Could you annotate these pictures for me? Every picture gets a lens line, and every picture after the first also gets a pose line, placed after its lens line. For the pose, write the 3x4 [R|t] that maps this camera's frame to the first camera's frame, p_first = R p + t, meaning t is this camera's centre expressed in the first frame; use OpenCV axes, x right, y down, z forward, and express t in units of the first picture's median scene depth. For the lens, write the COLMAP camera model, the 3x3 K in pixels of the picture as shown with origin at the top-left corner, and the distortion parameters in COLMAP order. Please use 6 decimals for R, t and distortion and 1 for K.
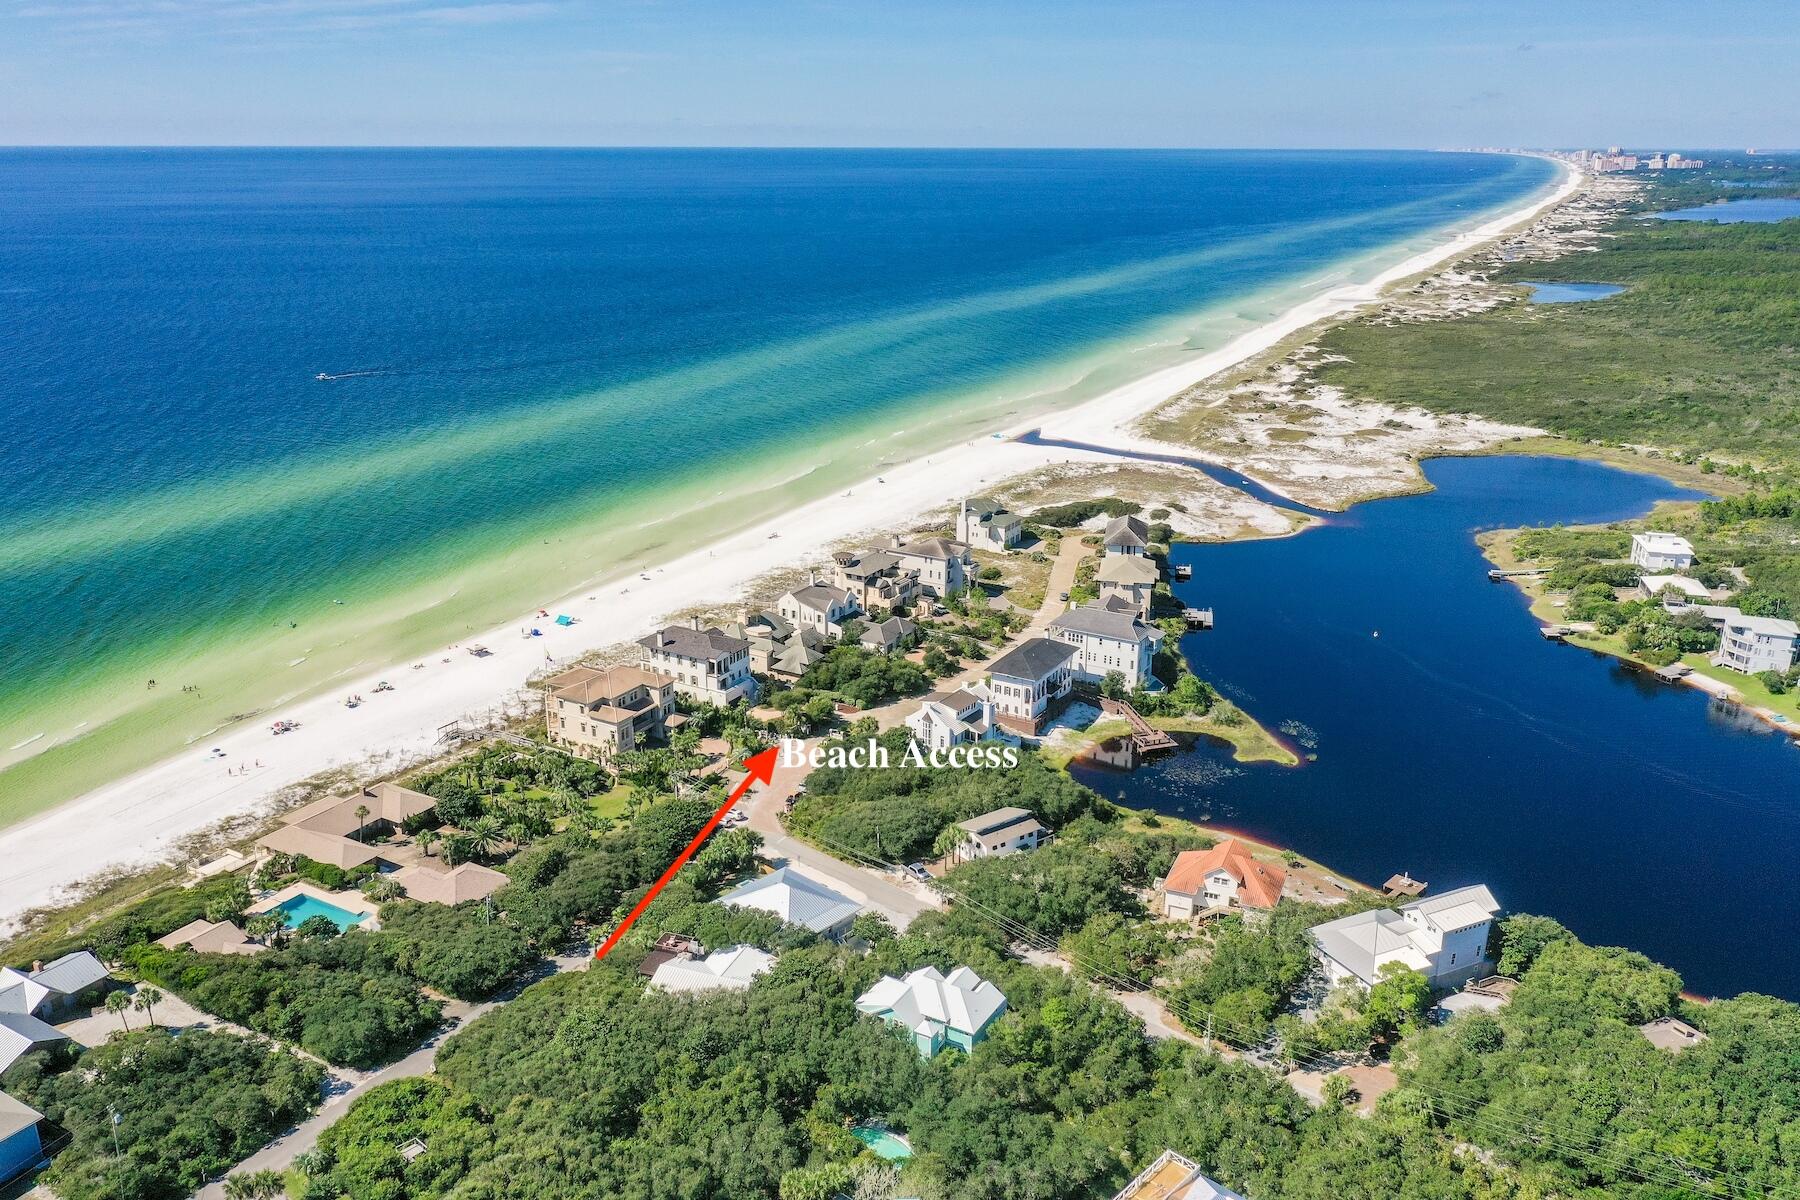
lens RADIAL K [[1416.5, 0, 900.0], [0, 1416.5, 600.0], [0, 0, 1]] dist [-0.000578, -0.004717]
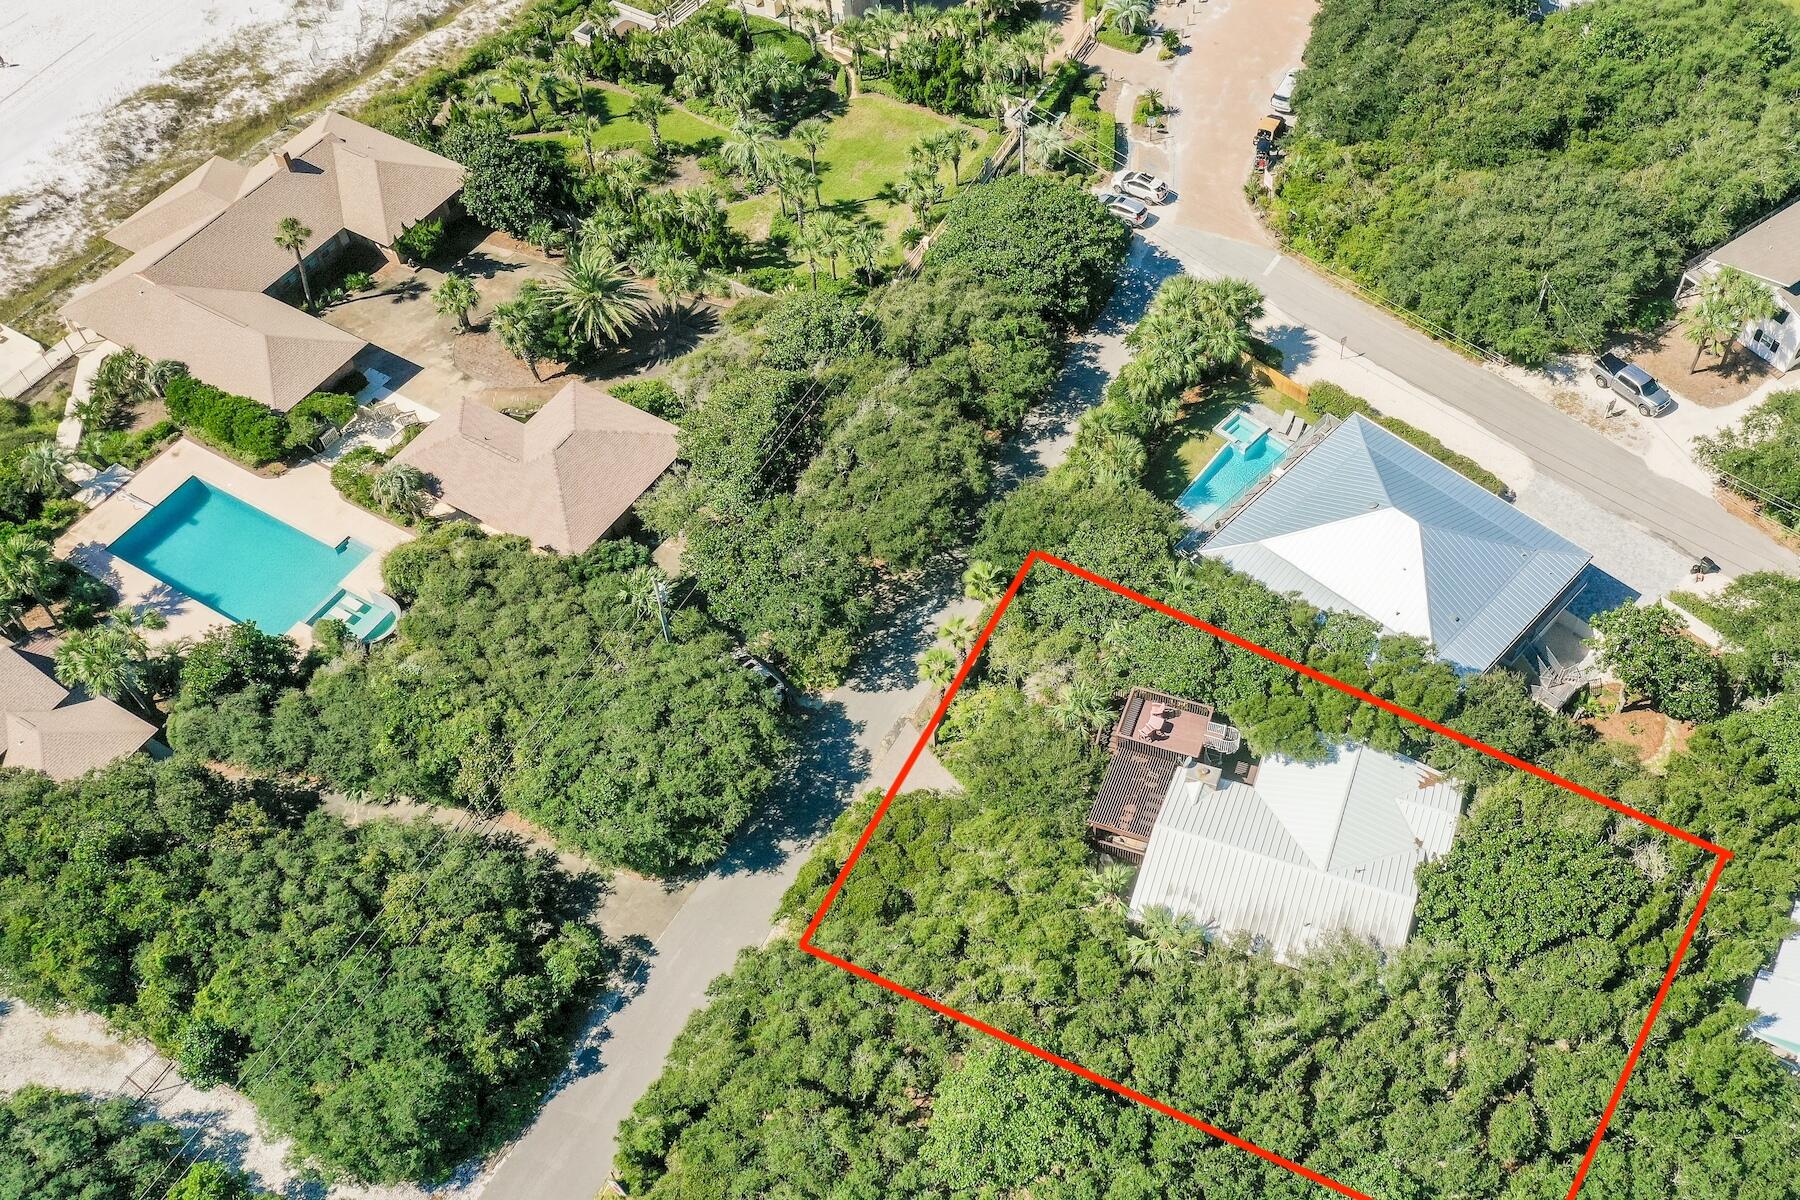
lens RADIAL K [[1657.6, 0, 1026.4], [0, 1657.6, 601.1], [0, 0, 1]] dist [0.001794, -0.004679]
pose [[0.999949, -0.005087, -0.008742, -0.154369], [0.009122, 0.827023, 0.562095, -0.032367], [0.004371, -0.562146, 0.827027, 0.516561]]
